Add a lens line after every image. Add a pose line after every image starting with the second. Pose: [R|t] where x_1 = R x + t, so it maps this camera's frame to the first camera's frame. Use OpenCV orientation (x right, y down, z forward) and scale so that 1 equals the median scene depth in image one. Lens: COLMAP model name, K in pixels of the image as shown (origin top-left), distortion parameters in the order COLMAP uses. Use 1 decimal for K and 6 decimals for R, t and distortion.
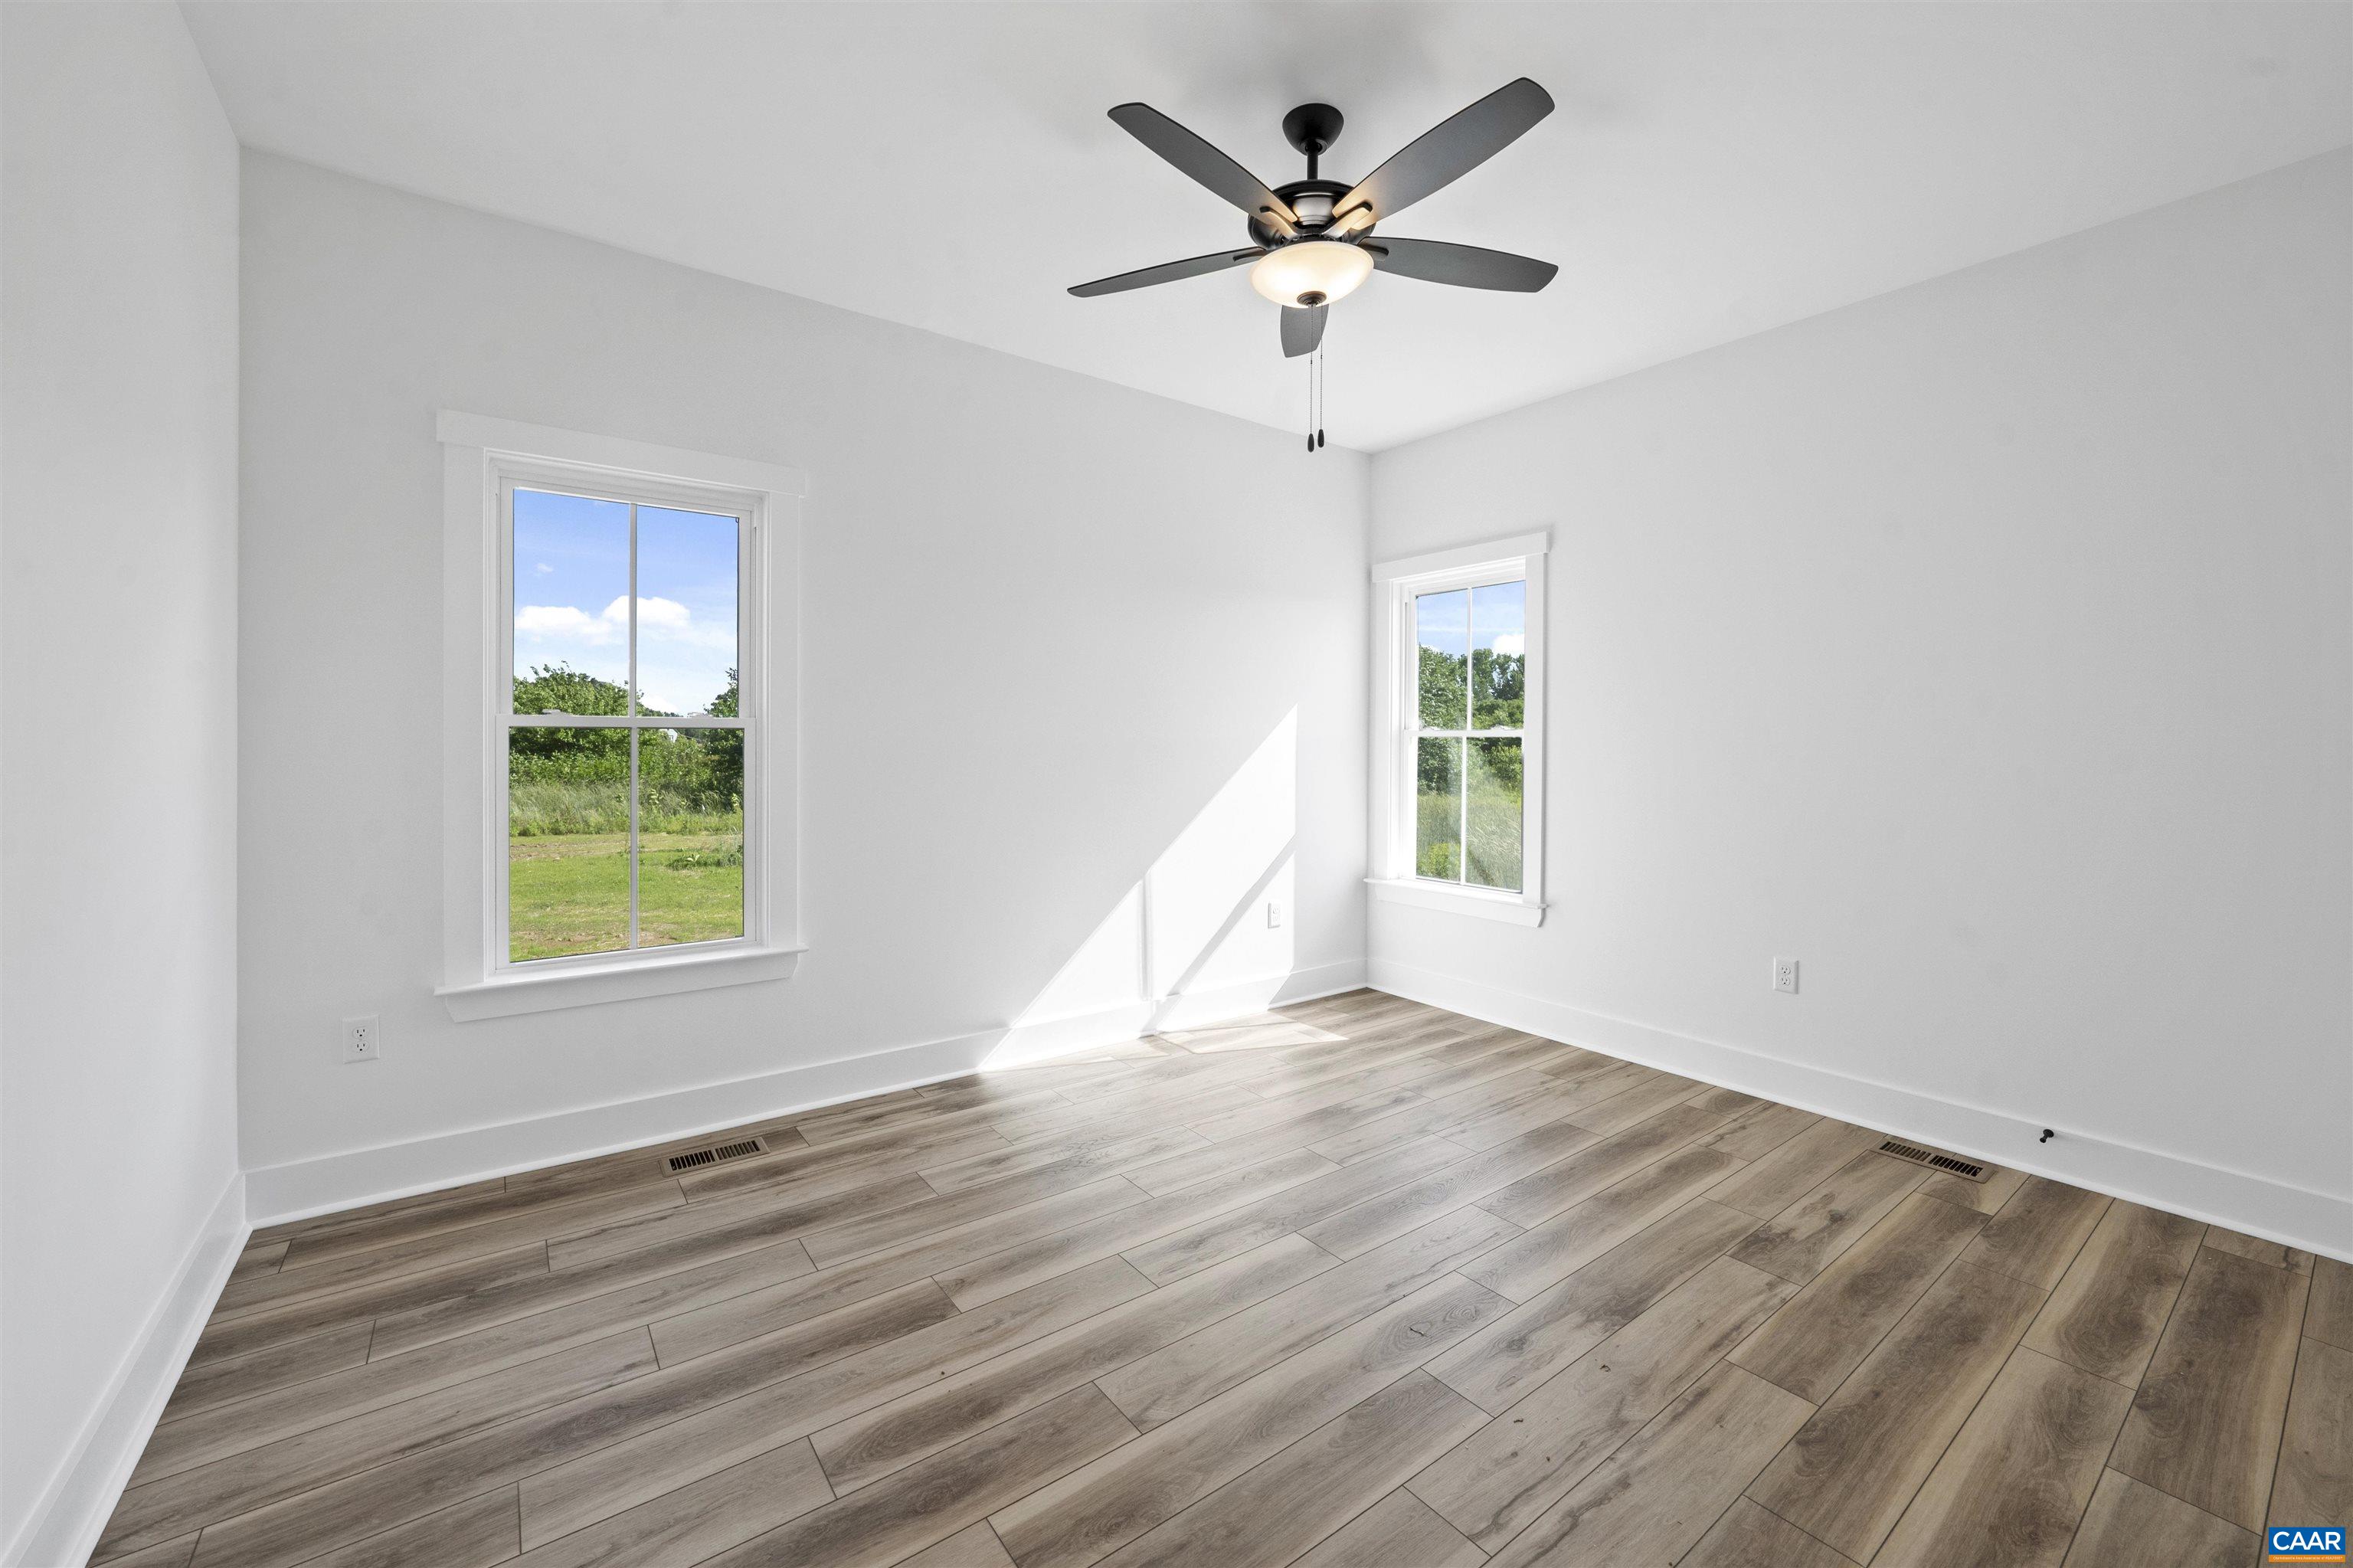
lens RADIAL K [[934.4, 0, 1183.6], [0, 934.4, 752.7], [0, 0, 1]] dist [-0.011225, 0.000254]
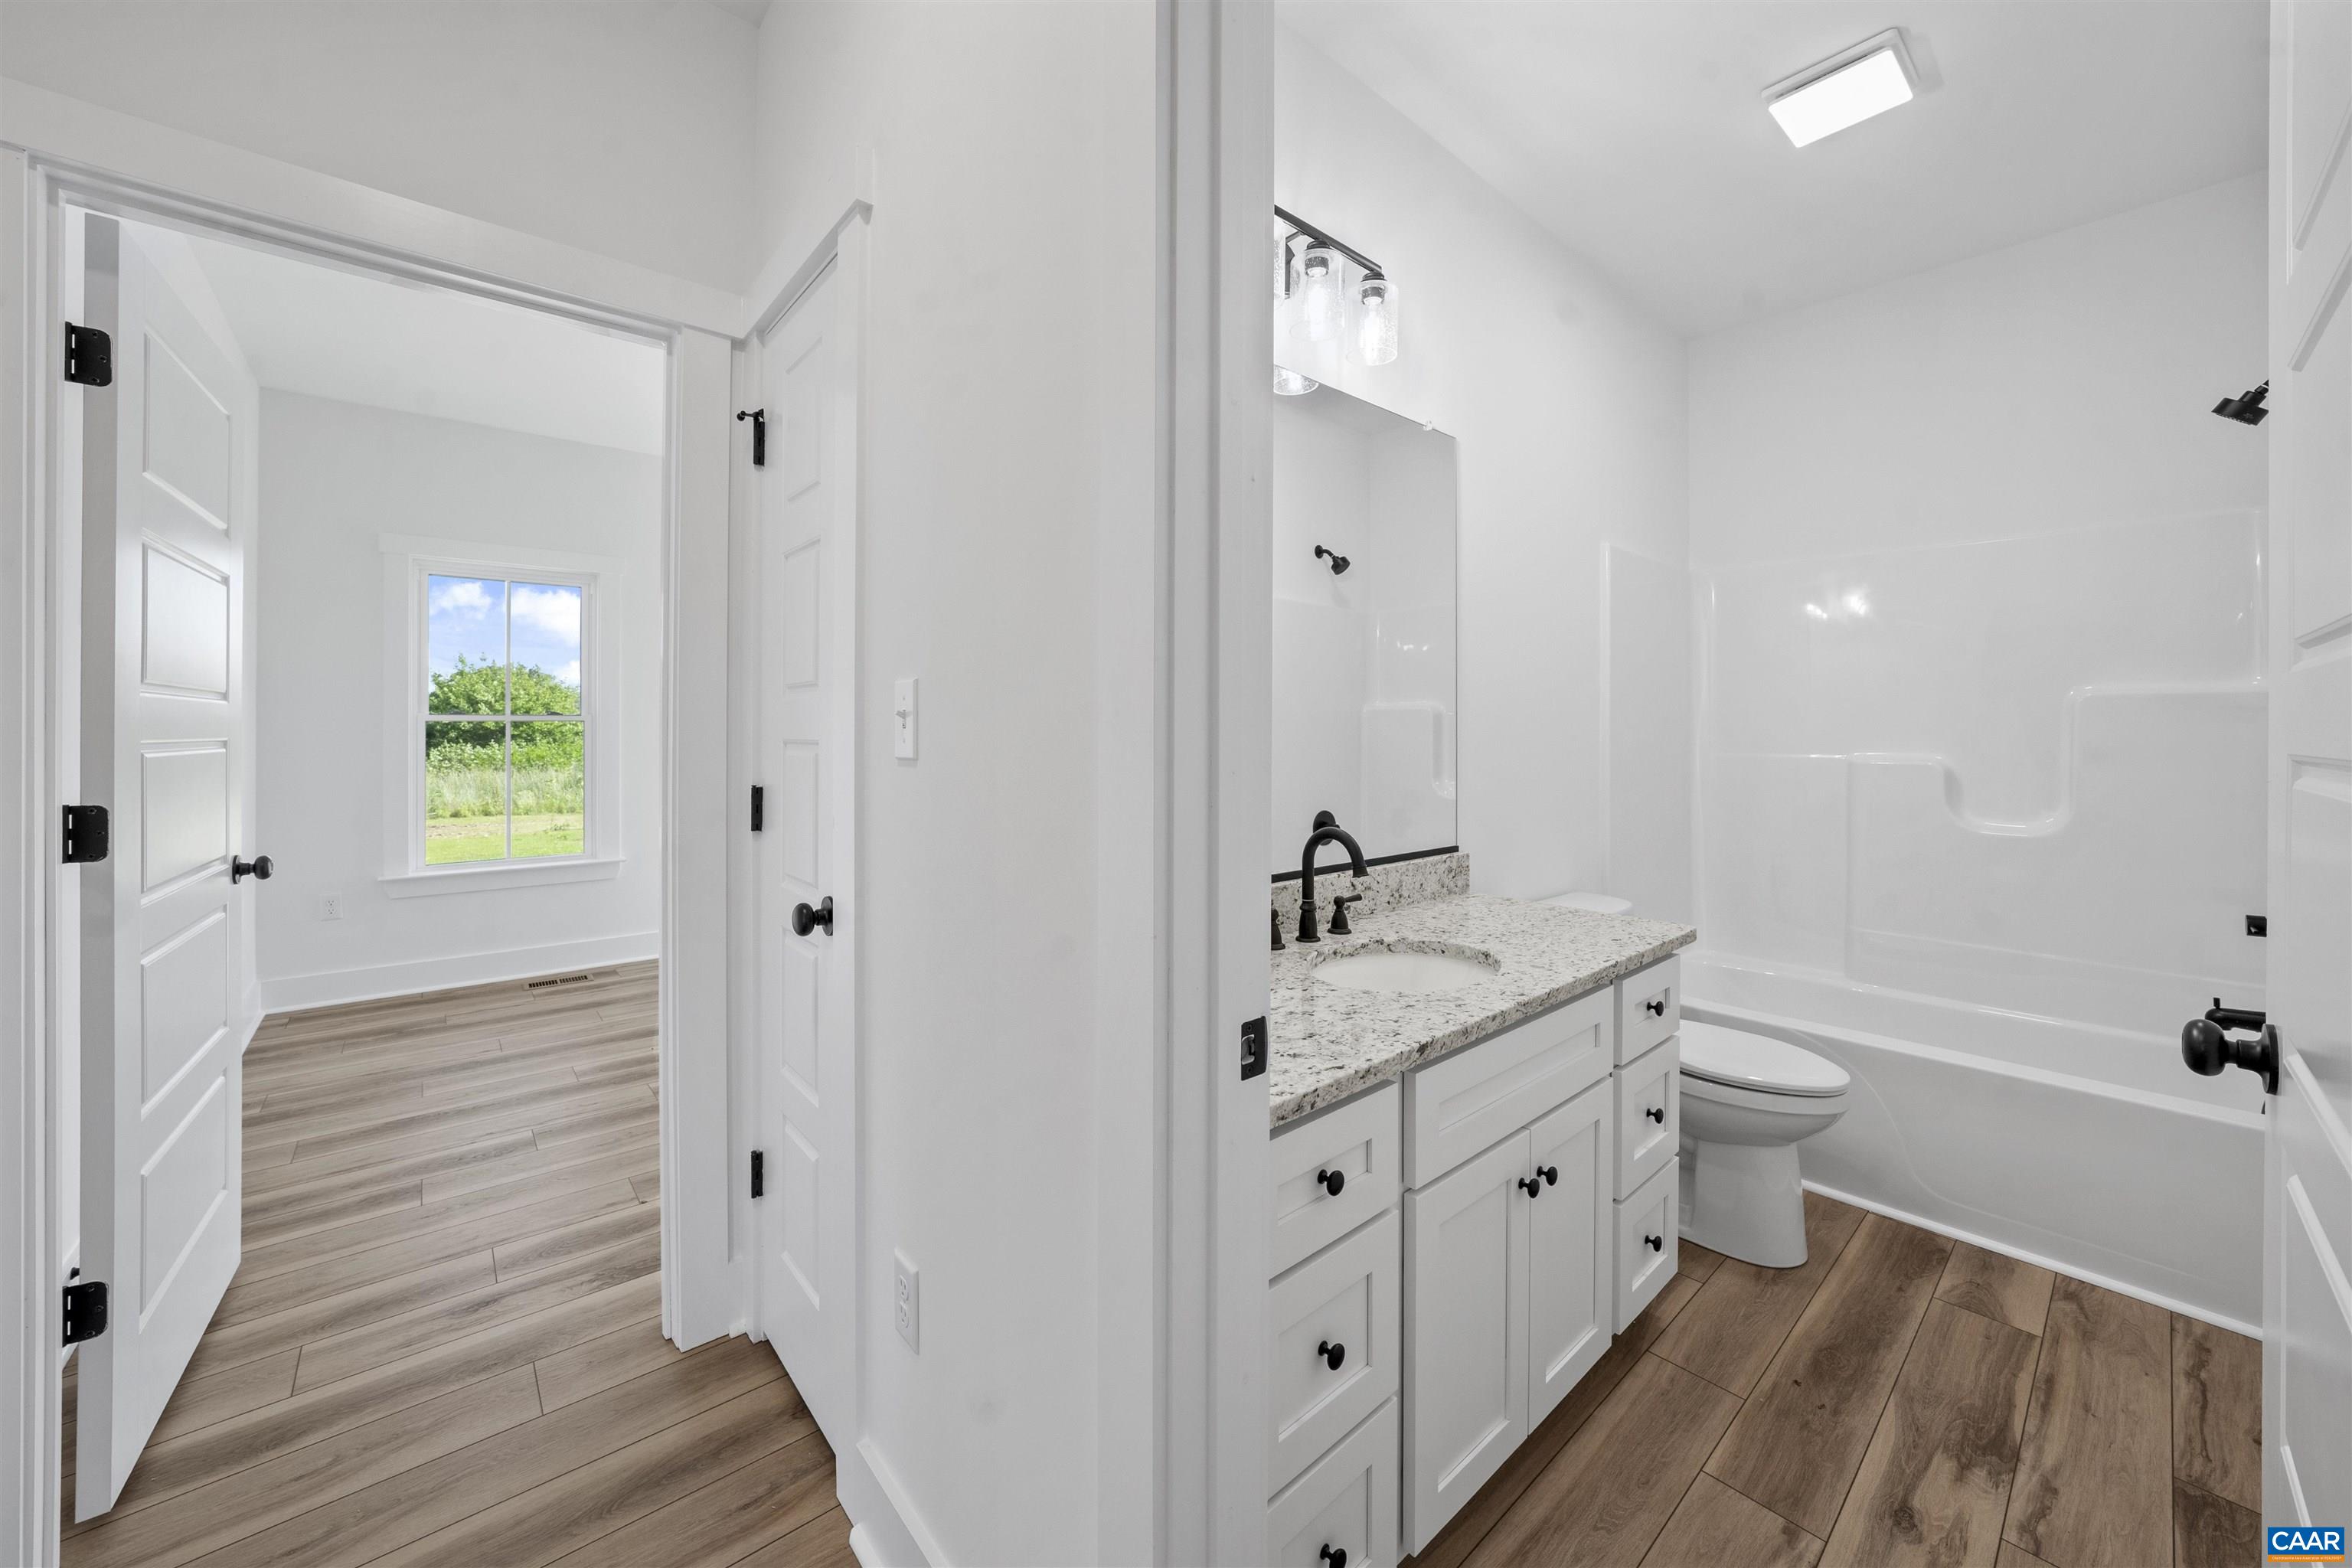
lens RADIAL K [[883.7, 0, 1196.5], [0, 883.7, 732.3], [0, 0, 1]] dist [-0.014127, 0.000589]
pose [[0.996664, -0.003560, 0.081538, 0.537617], [0.004182, 0.999963, -0.007463, 0.009556], [-0.081508, 0.007779, 0.996642, -0.691945]]
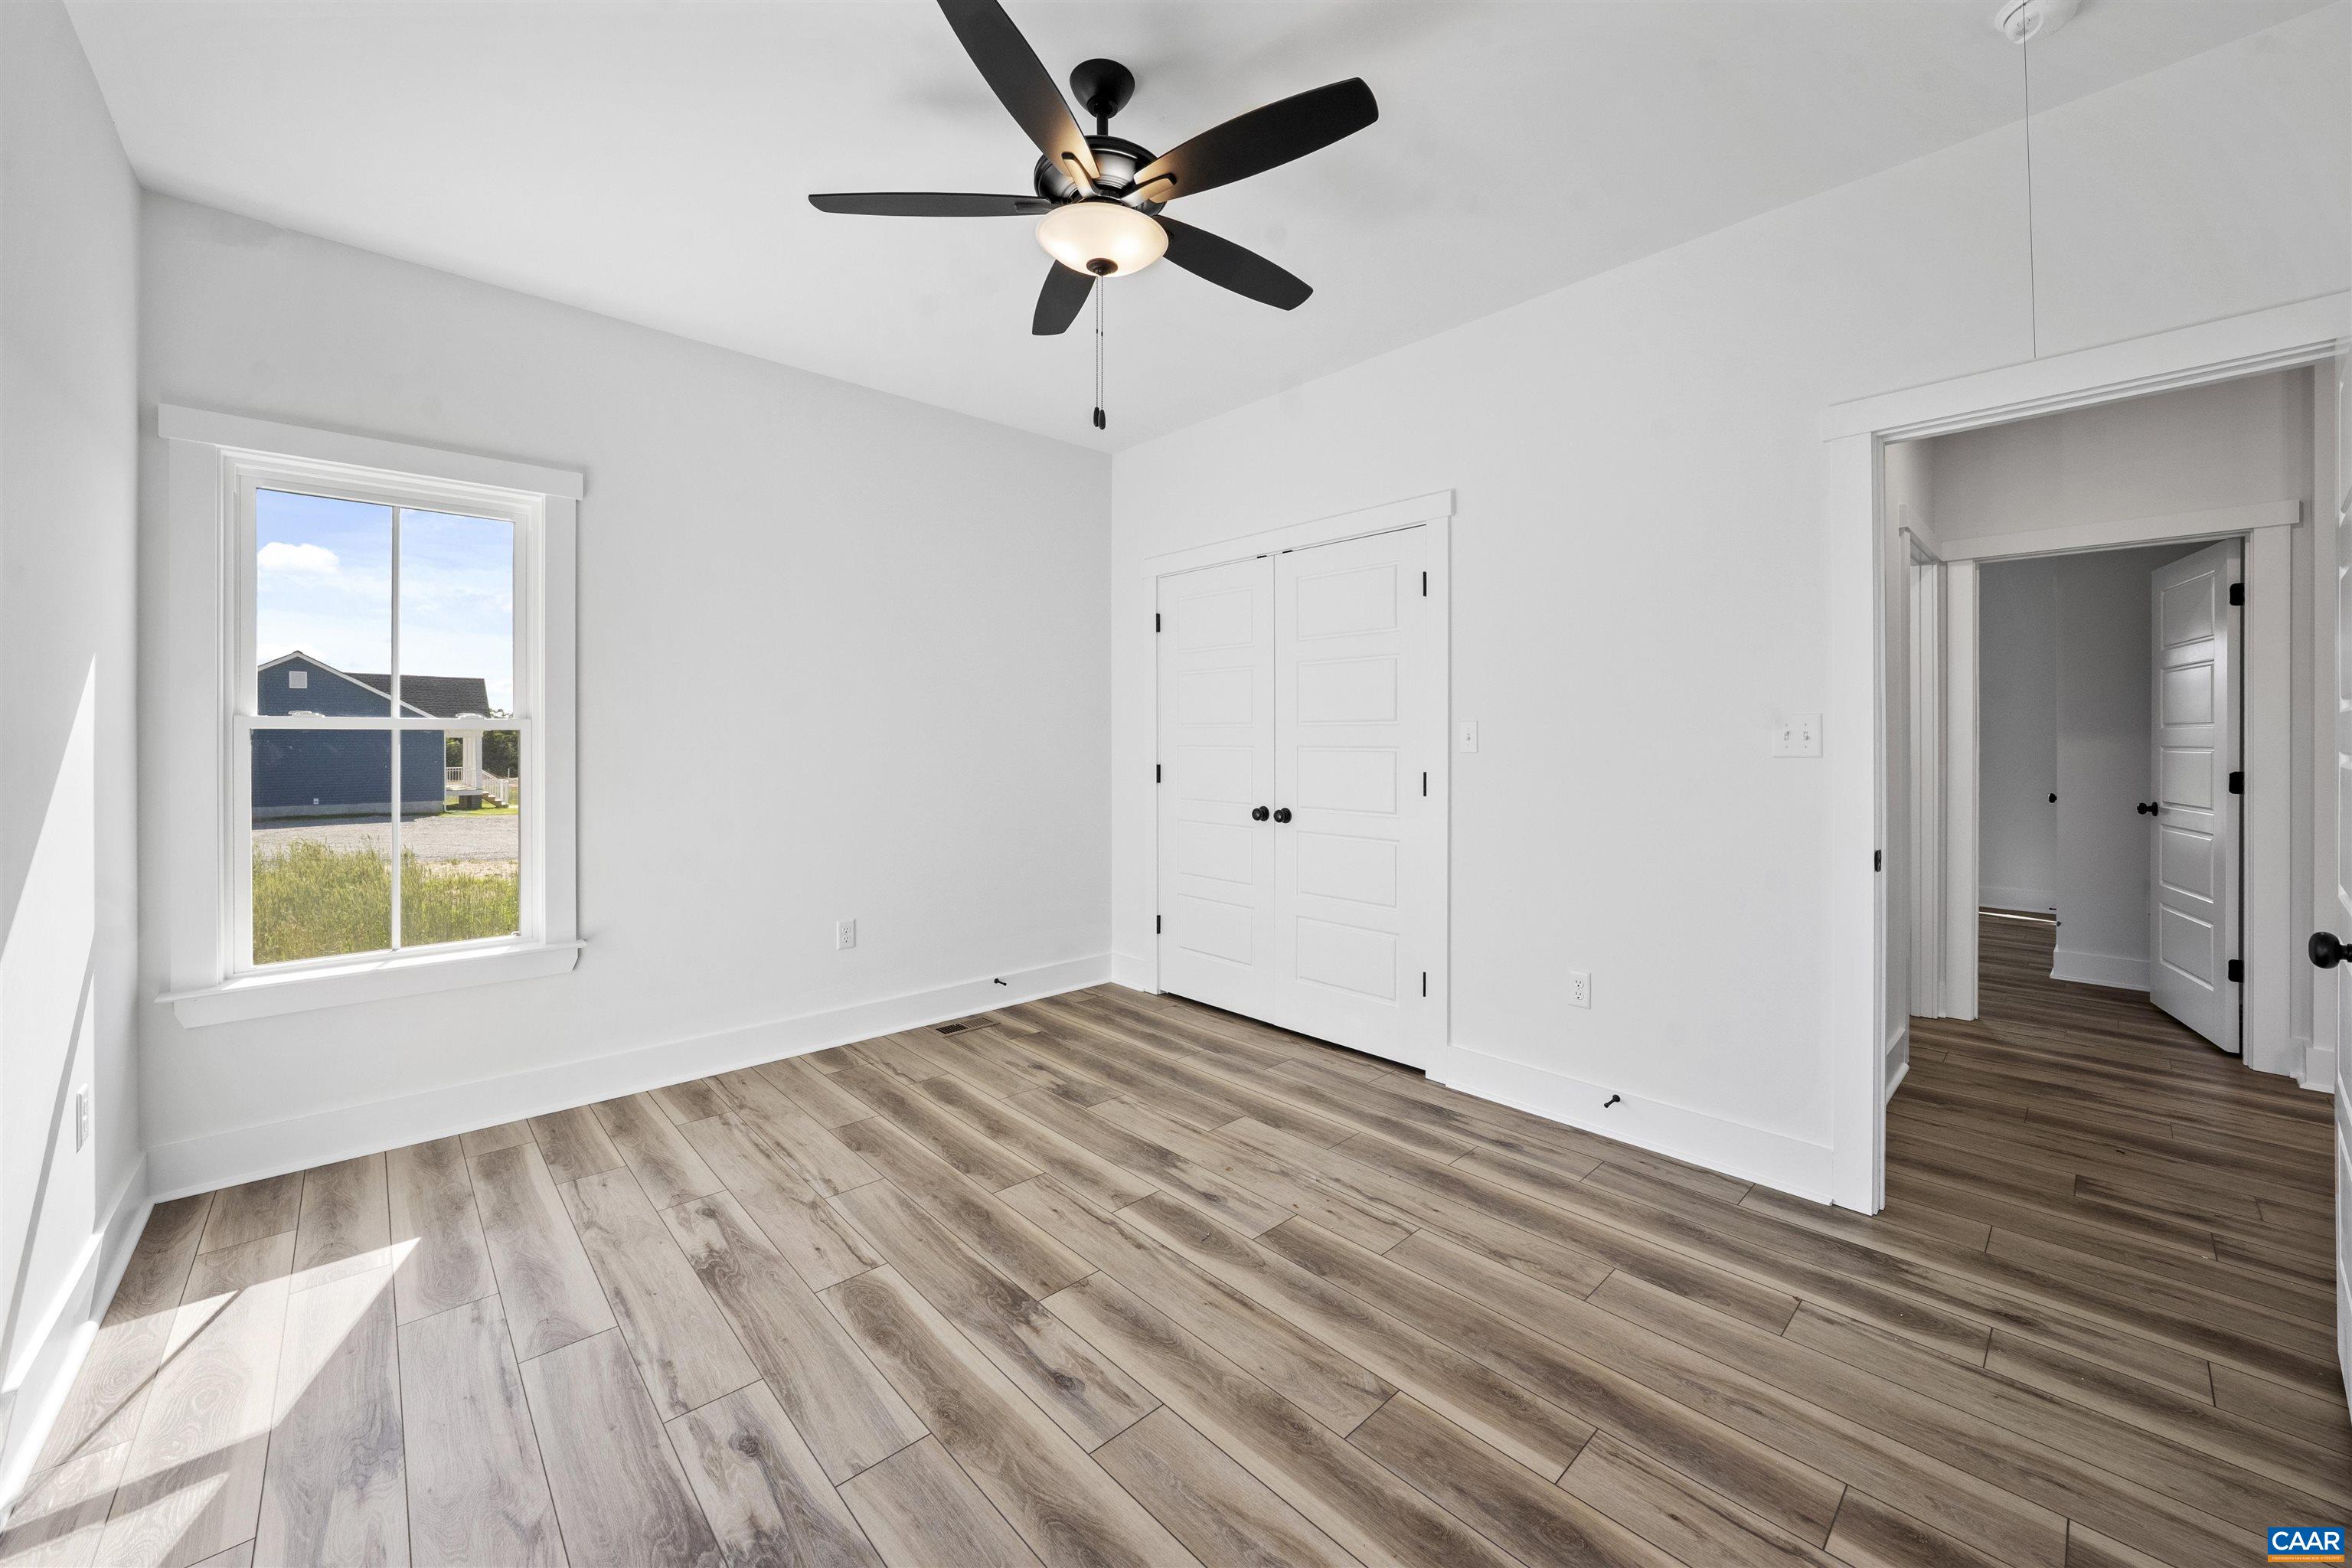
lens RADIAL K [[883.7, 0, 1196.5], [0, 883.7, 732.3], [0, 0, 1]] dist [-0.014127, 0.000589]
pose [[-0.117408, 0.004057, 0.993075, -0.654019], [0.009379, 0.999952, -0.002976, -0.013748], [-0.993039, 0.008965, -0.117441, 0.860861]]
